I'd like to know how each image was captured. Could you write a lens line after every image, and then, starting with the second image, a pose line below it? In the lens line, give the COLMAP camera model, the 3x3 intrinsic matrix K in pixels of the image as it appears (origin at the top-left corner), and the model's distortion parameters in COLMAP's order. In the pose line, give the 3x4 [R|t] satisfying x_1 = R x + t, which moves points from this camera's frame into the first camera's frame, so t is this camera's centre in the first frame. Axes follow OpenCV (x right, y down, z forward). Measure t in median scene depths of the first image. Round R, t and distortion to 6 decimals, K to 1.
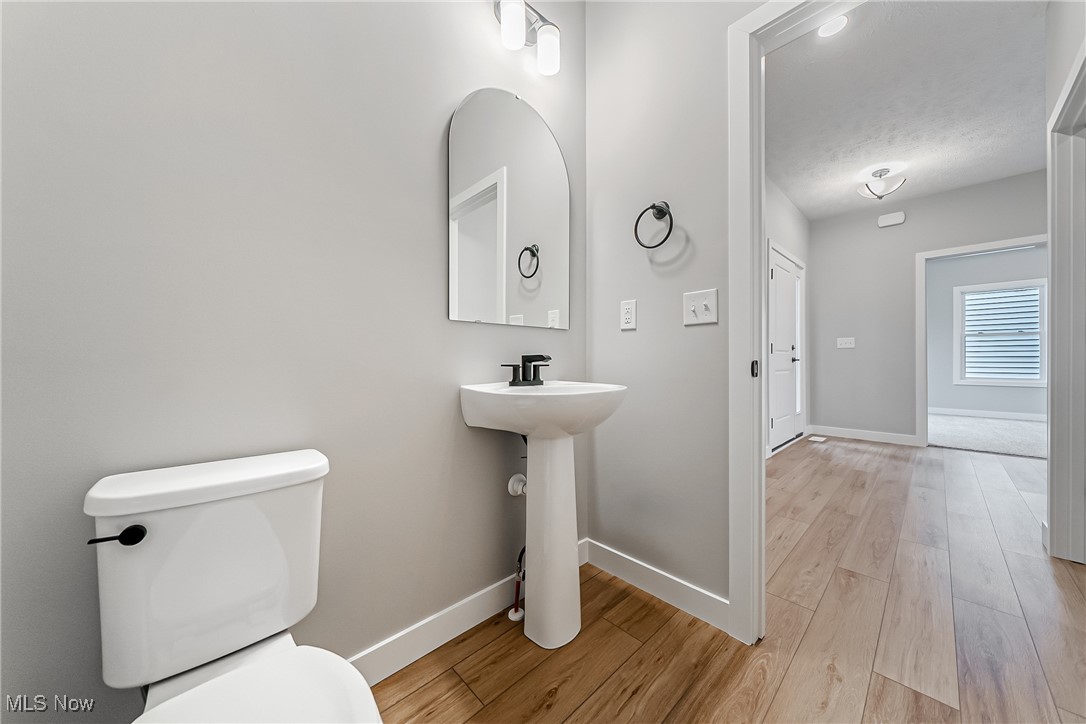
lens RADIAL K [[374.1, 0, 546.8], [0, 374.1, 360.4], [0, 0, 1]] dist [-0.003317, 0.000102]
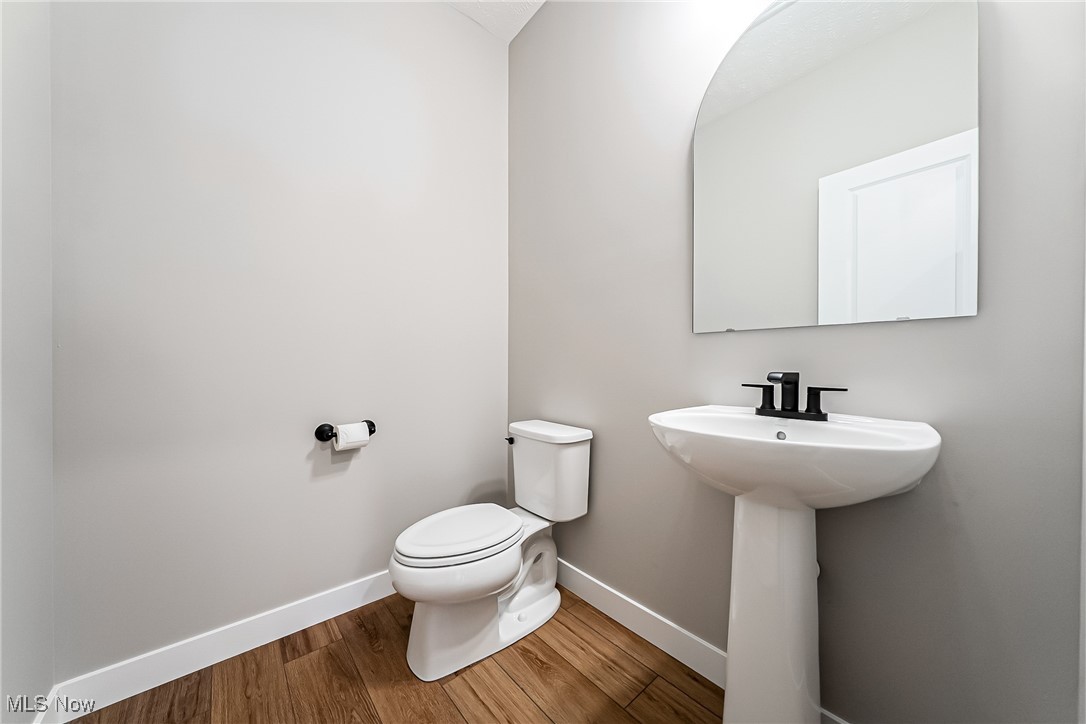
lens RADIAL K [[374.1, 0, 547.9], [0, 374.1, 365.4], [0, 0, 1]] dist [-0.003317, 0.000102]
pose [[-0.049713, -0.011422, -0.998698, 0.738693], [-0.012408, 0.999865, -0.010817, -0.016645], [0.998686, 0.011854, -0.049848, 0.679895]]
